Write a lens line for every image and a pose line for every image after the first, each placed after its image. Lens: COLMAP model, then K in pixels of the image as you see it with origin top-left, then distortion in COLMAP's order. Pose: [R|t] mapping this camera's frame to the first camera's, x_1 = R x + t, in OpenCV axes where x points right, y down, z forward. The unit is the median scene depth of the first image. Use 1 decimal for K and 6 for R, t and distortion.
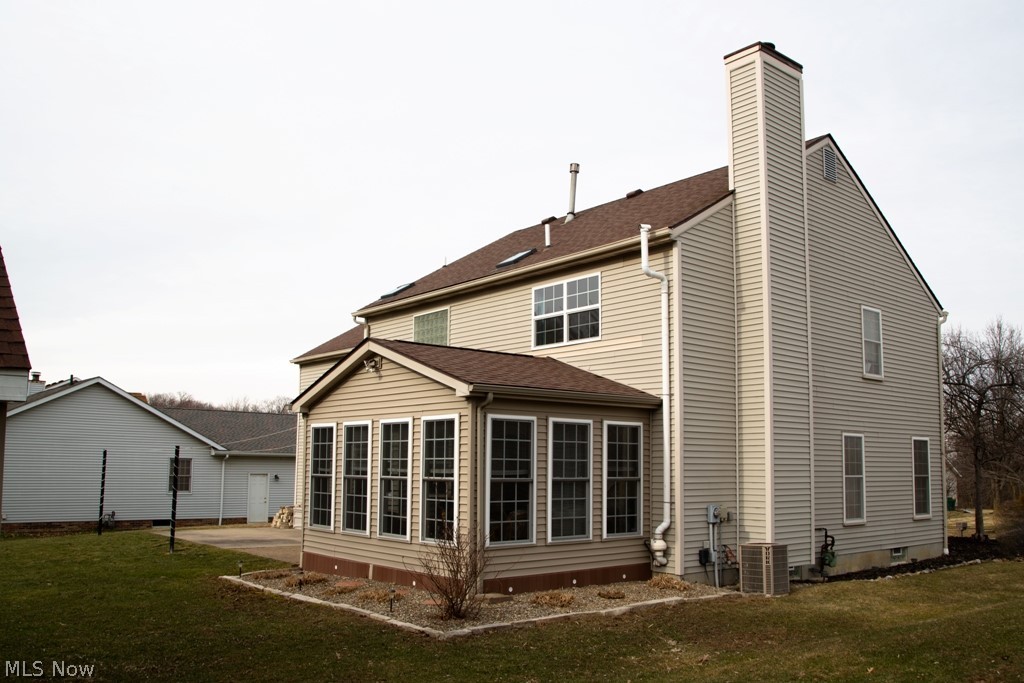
lens RADIAL K [[853.9, 0, 512.0], [0, 853.9, 341.5], [0, 0, 1]] dist [-0.070658, -0.000394]
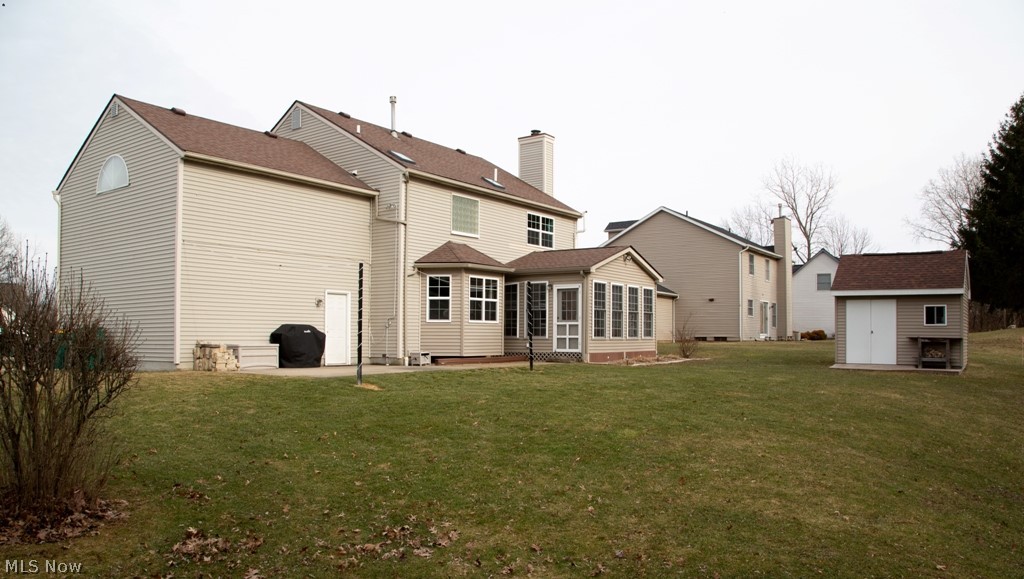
lens RADIAL K [[718.1, 0, 512.0], [0, 718.1, 289.5], [0, 0, 1]] dist [-0.117981, 0.000481]
pose [[-0.238134, 0.052152, 0.969831, -1.645394], [-0.145914, 0.985303, -0.088812, 0.276244], [-0.960209, -0.162661, -0.227025, 1.521156]]
